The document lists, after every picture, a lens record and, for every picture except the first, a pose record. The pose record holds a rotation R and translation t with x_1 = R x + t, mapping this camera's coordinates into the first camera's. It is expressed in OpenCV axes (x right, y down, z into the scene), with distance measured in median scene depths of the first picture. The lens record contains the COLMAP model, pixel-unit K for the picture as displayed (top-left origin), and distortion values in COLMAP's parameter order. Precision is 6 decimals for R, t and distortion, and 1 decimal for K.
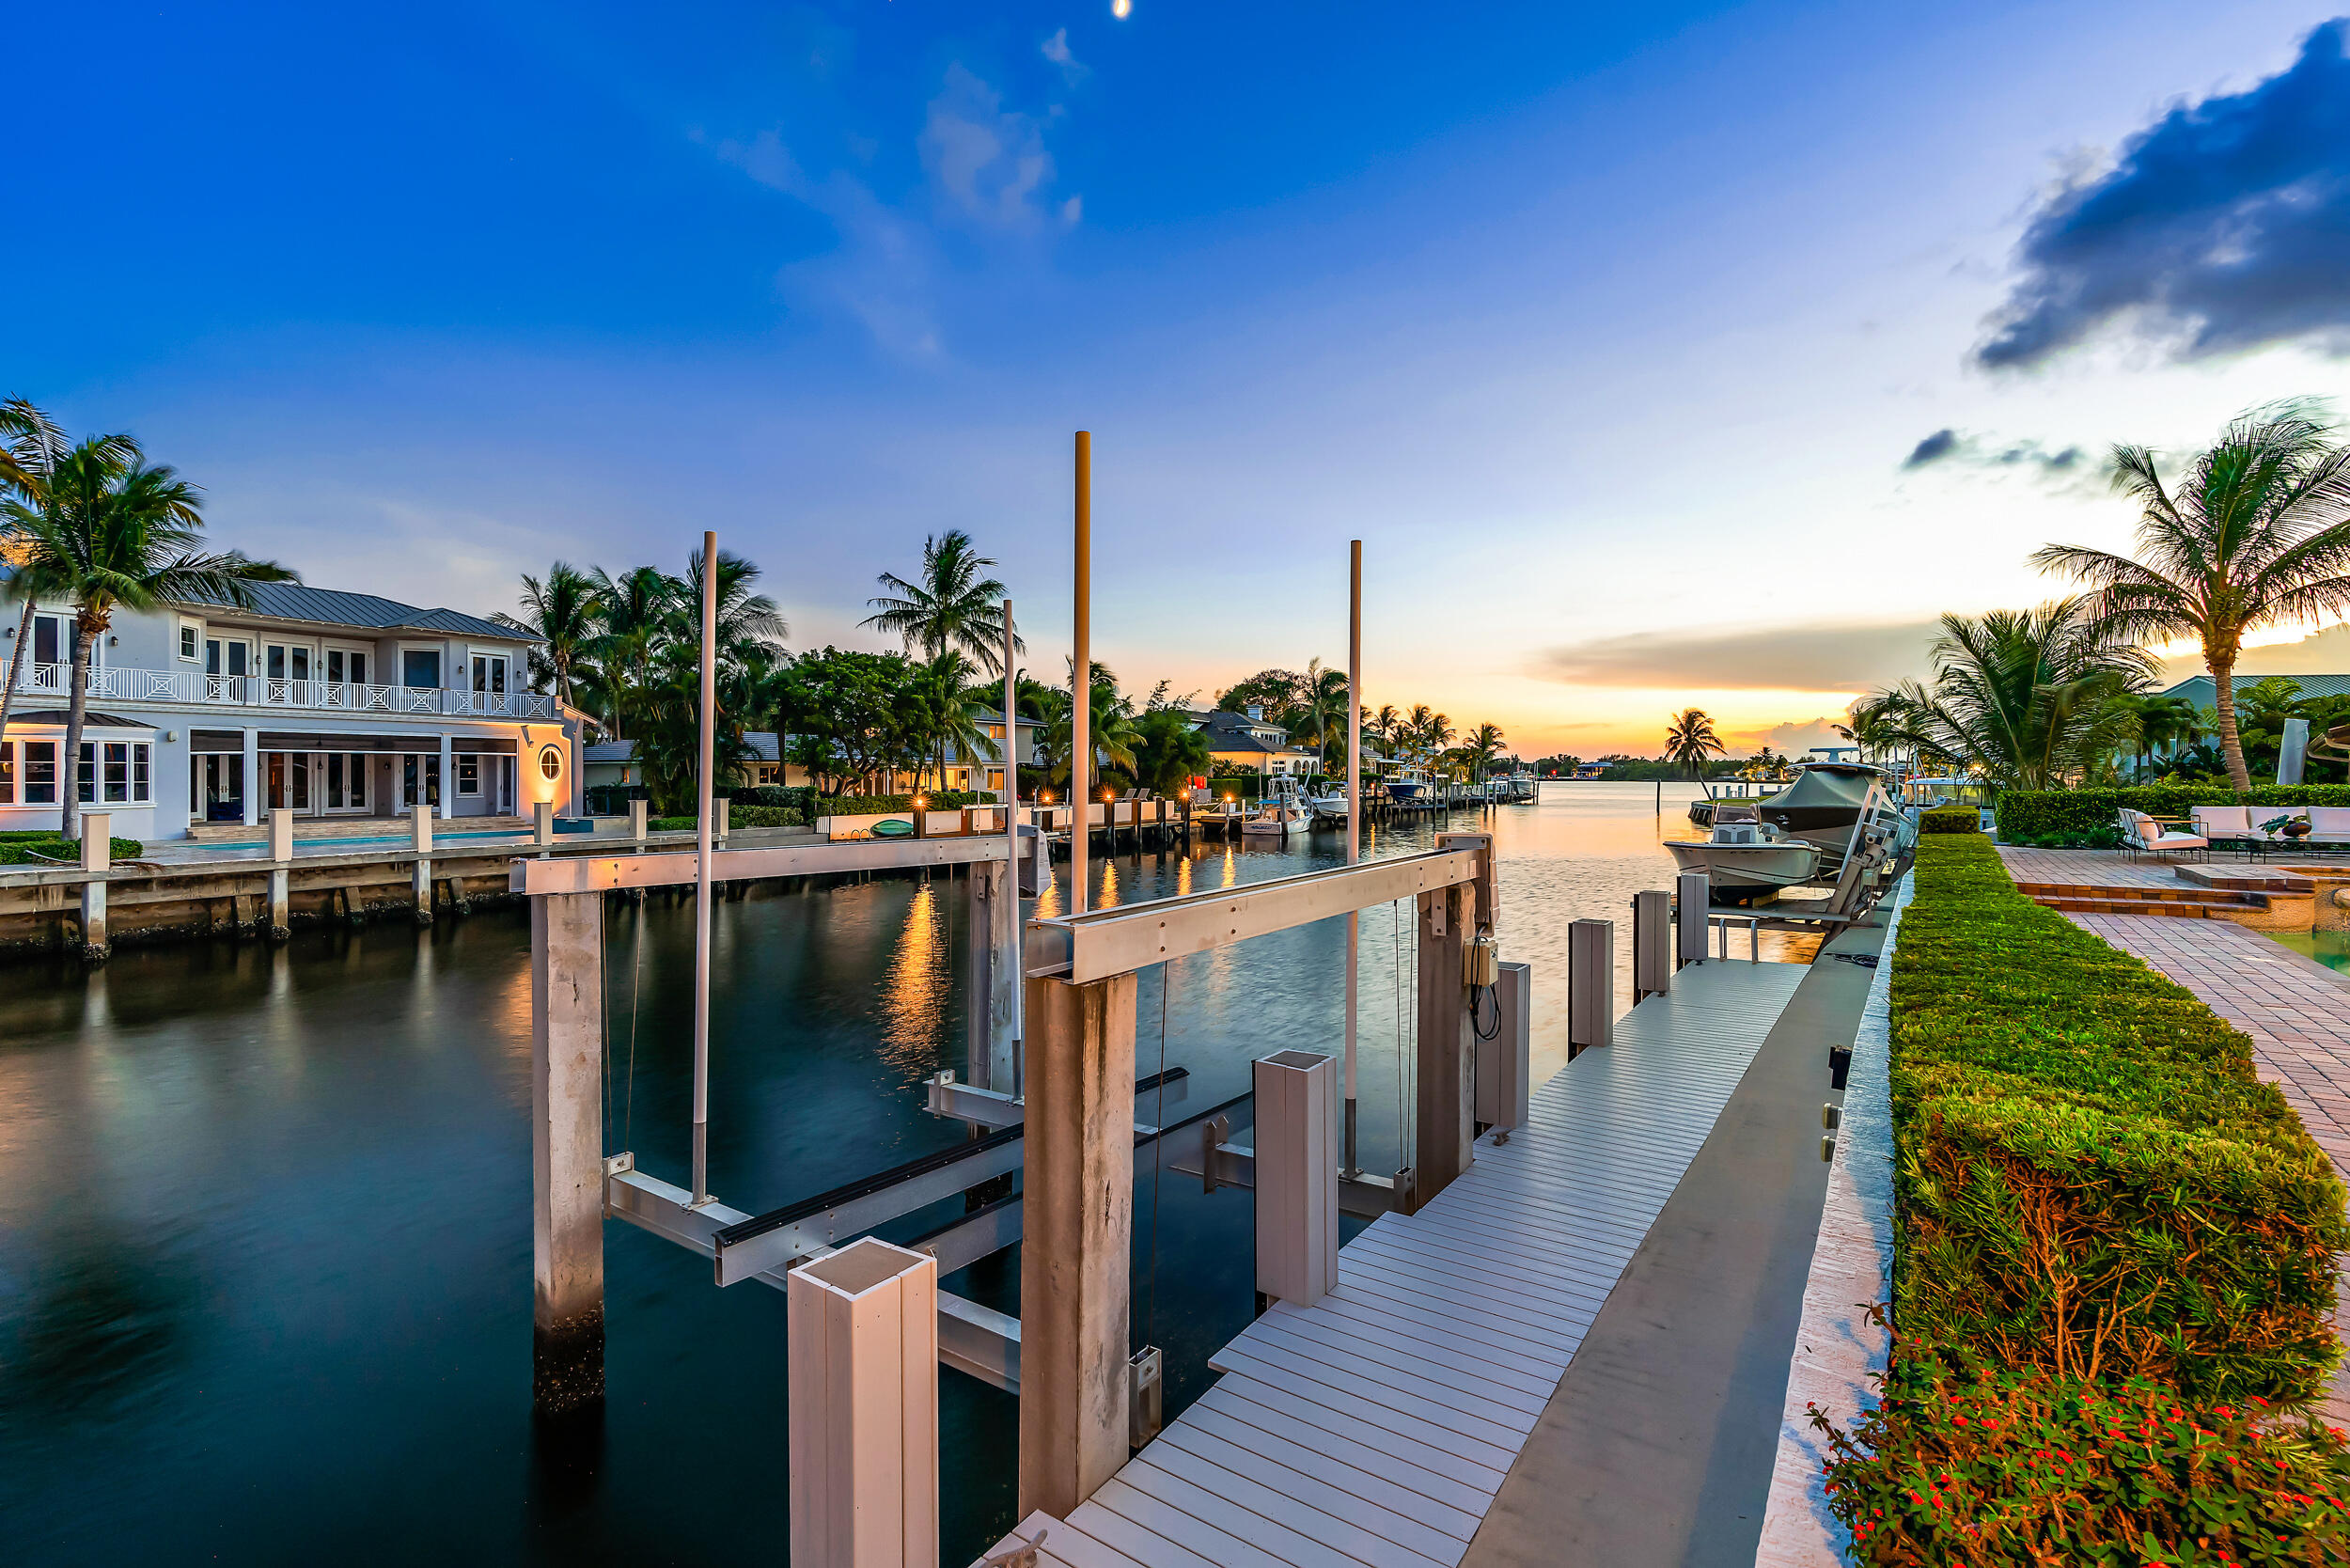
lens RADIAL K [[1052.6, 0, 1162.7], [0, 1052.6, 778.5], [0, 0, 1]] dist [0.001093, 0.001015]
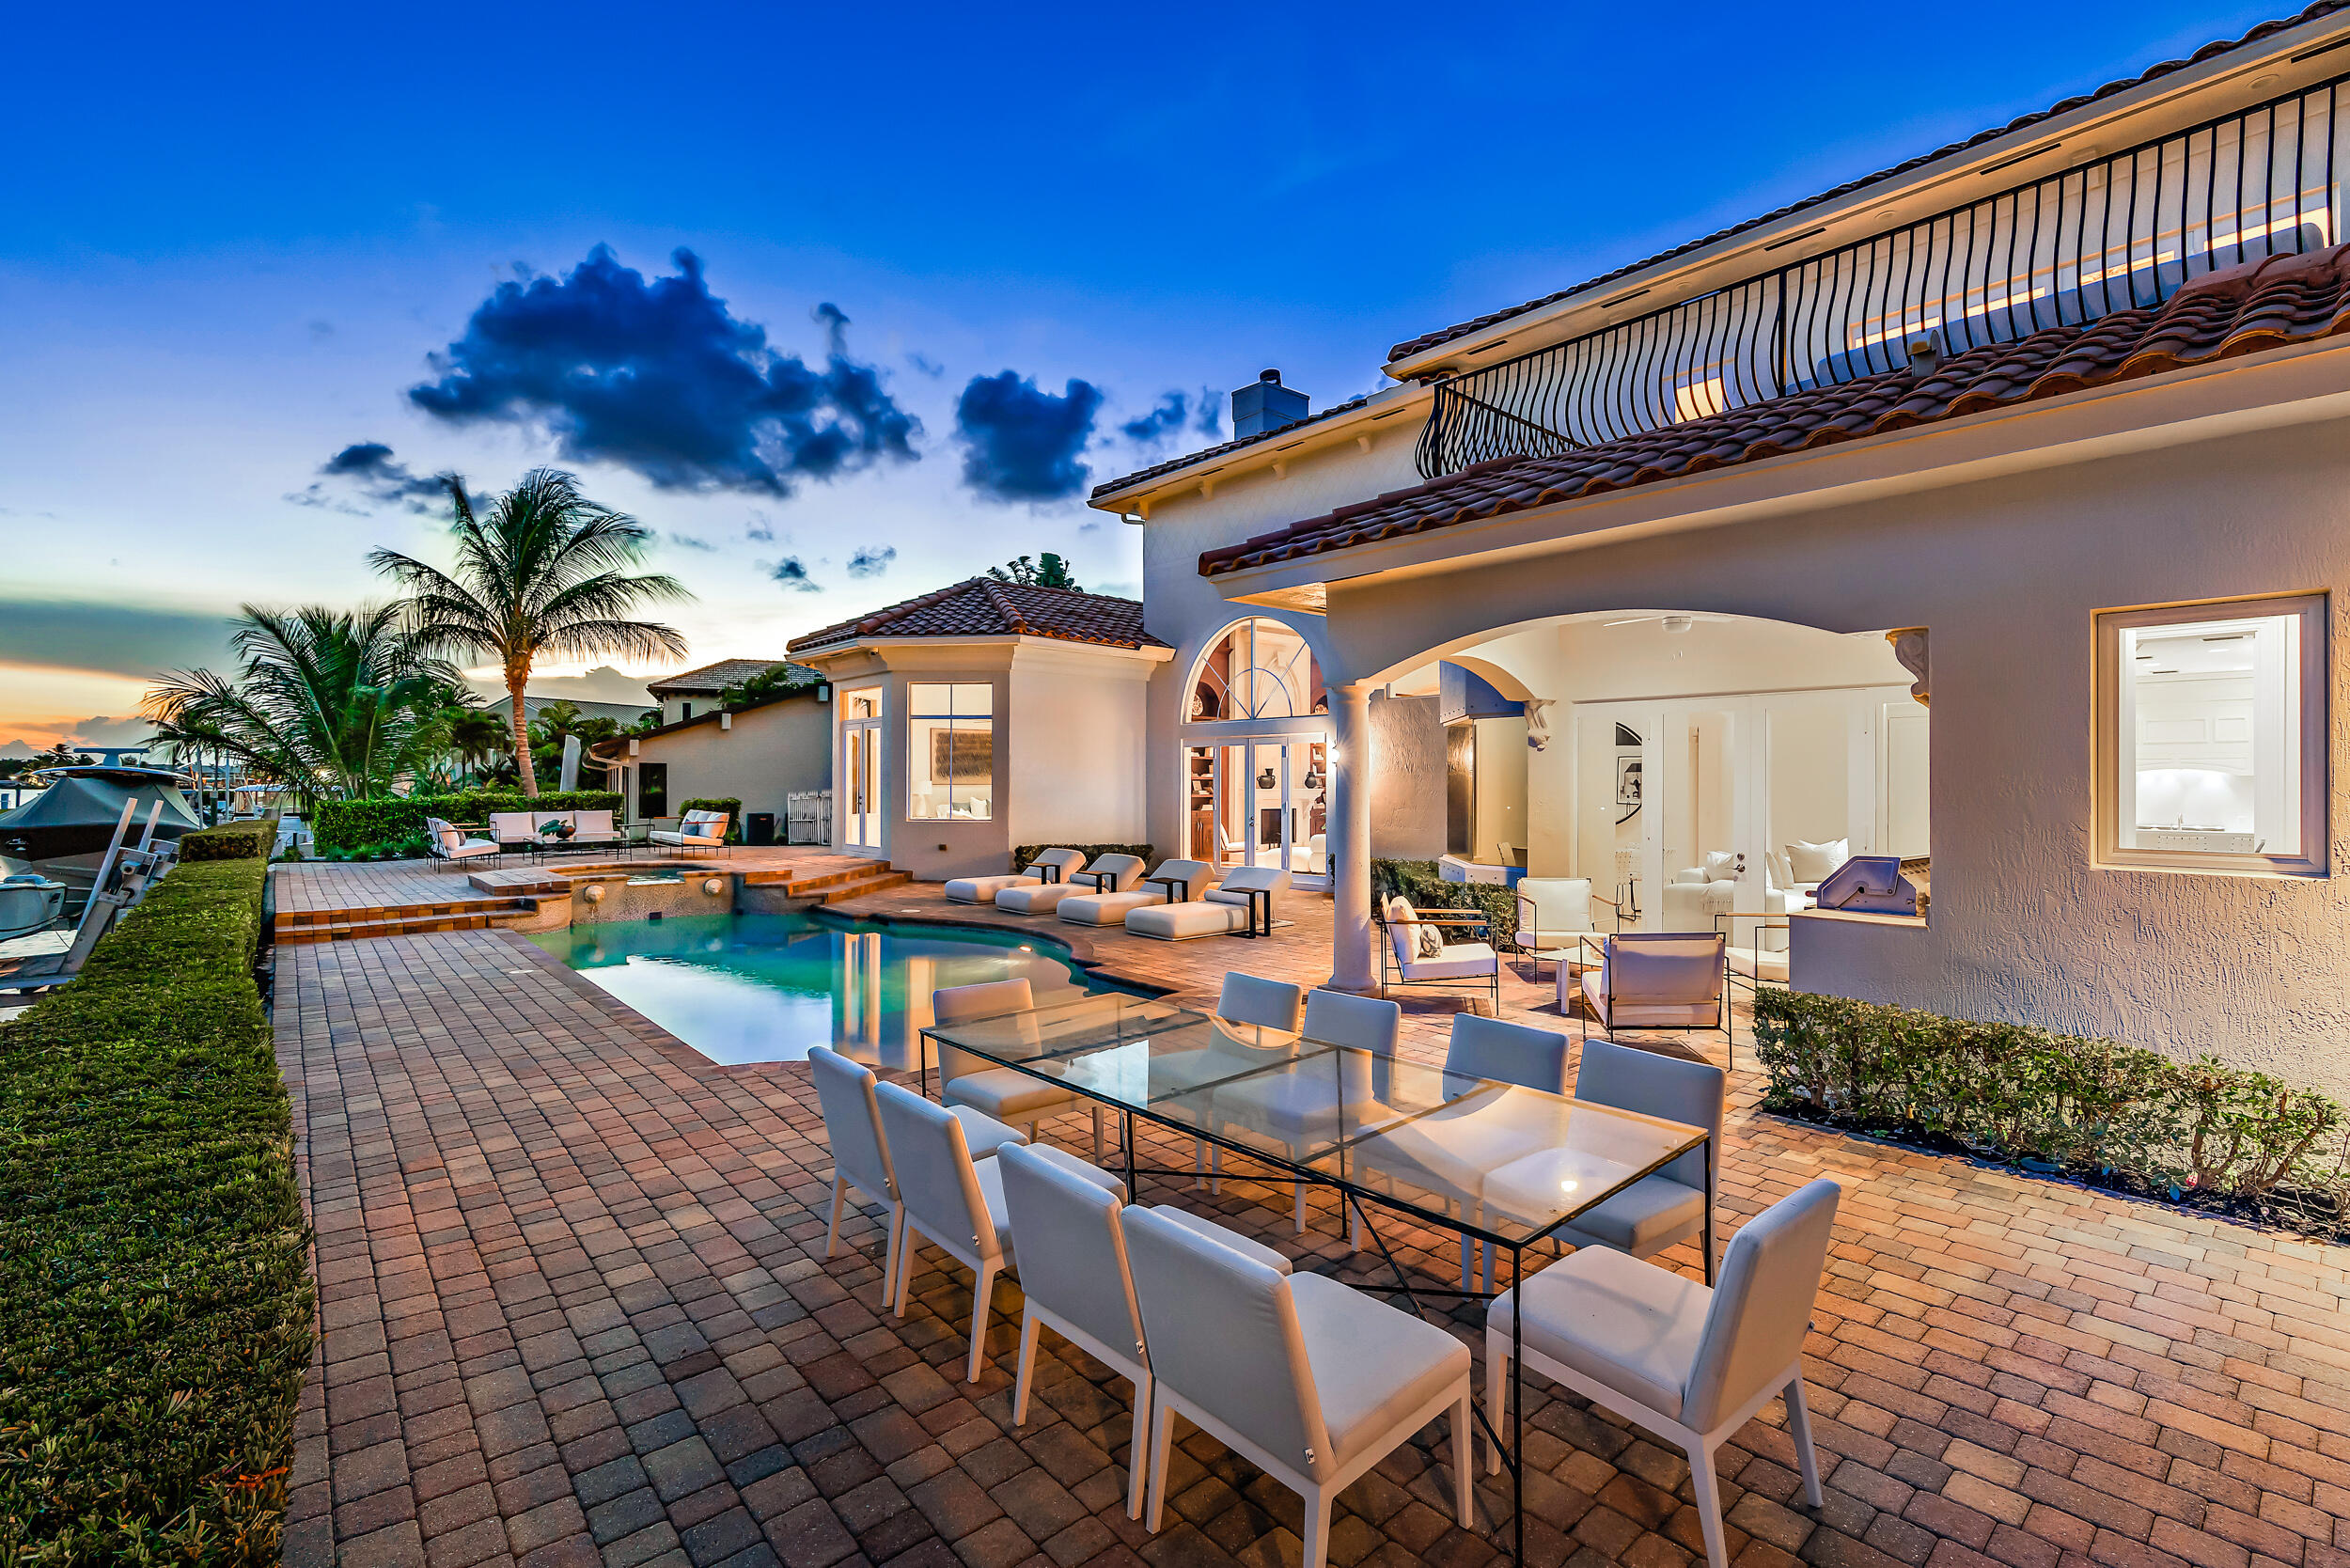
lens RADIAL K [[1052.6, 0, 1162.7], [0, 1052.6, 778.5], [0, 0, 1]] dist [0.001093, 0.001015]
pose [[0.243267, 0.002487, 0.969956, 0.087410], [0.001363, 0.999995, -0.002906, -0.003950], [-0.969958, 0.002029, 0.243262, 0.065999]]
